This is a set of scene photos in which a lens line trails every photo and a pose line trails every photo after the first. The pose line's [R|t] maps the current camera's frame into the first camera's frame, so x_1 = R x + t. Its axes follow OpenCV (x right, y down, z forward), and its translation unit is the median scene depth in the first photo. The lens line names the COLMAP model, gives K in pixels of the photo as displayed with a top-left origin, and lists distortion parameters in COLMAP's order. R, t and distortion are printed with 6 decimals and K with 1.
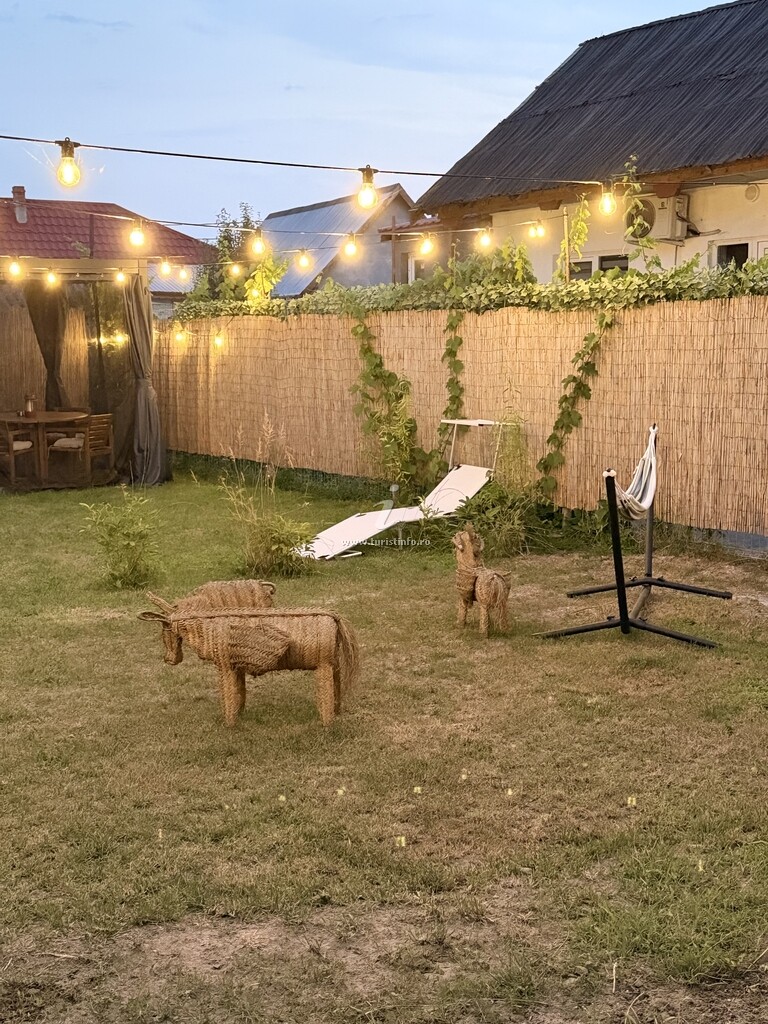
lens RADIAL K [[1379.6, 0, 384.0], [0, 1379.6, 512.0], [0, 0, 1]] dist [0.121224, -0.054219]
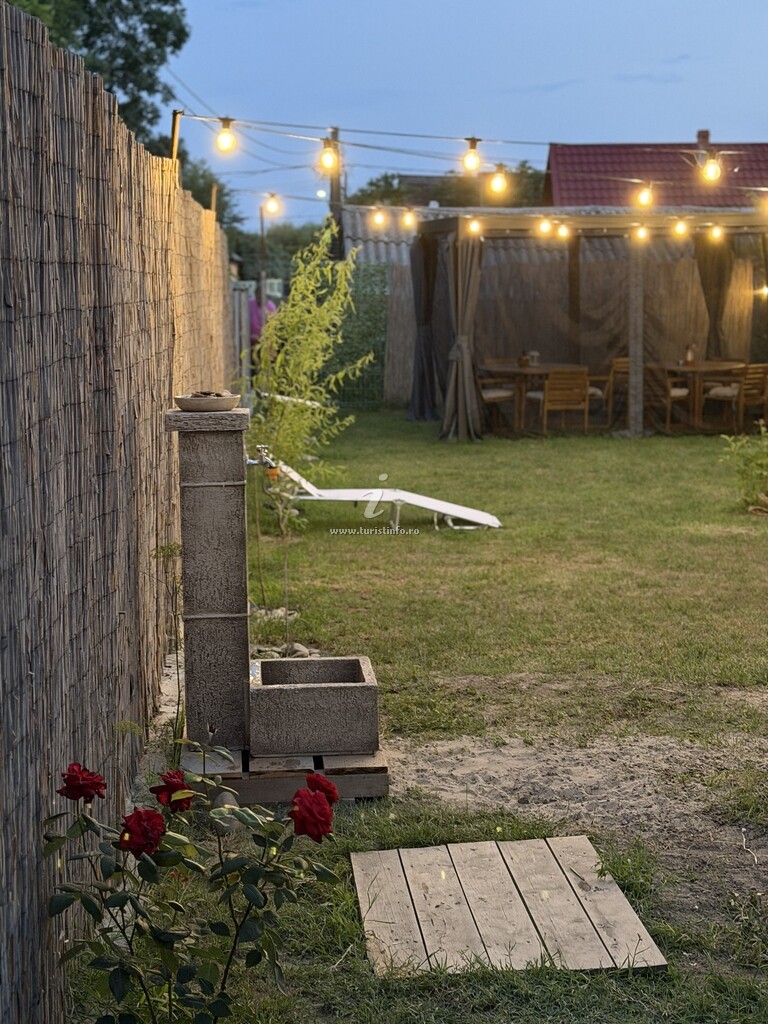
lens RADIAL K [[1579.8, 0, 384.0], [0, 1579.8, 512.0], [0, 0, 1]] dist [0.230955, 0.016978]
pose [[0.902524, 0.072552, -0.424484, 0.083674], [-0.067172, 0.997358, 0.027648, 0.035763], [0.425368, 0.003561, 0.905013, -0.274211]]
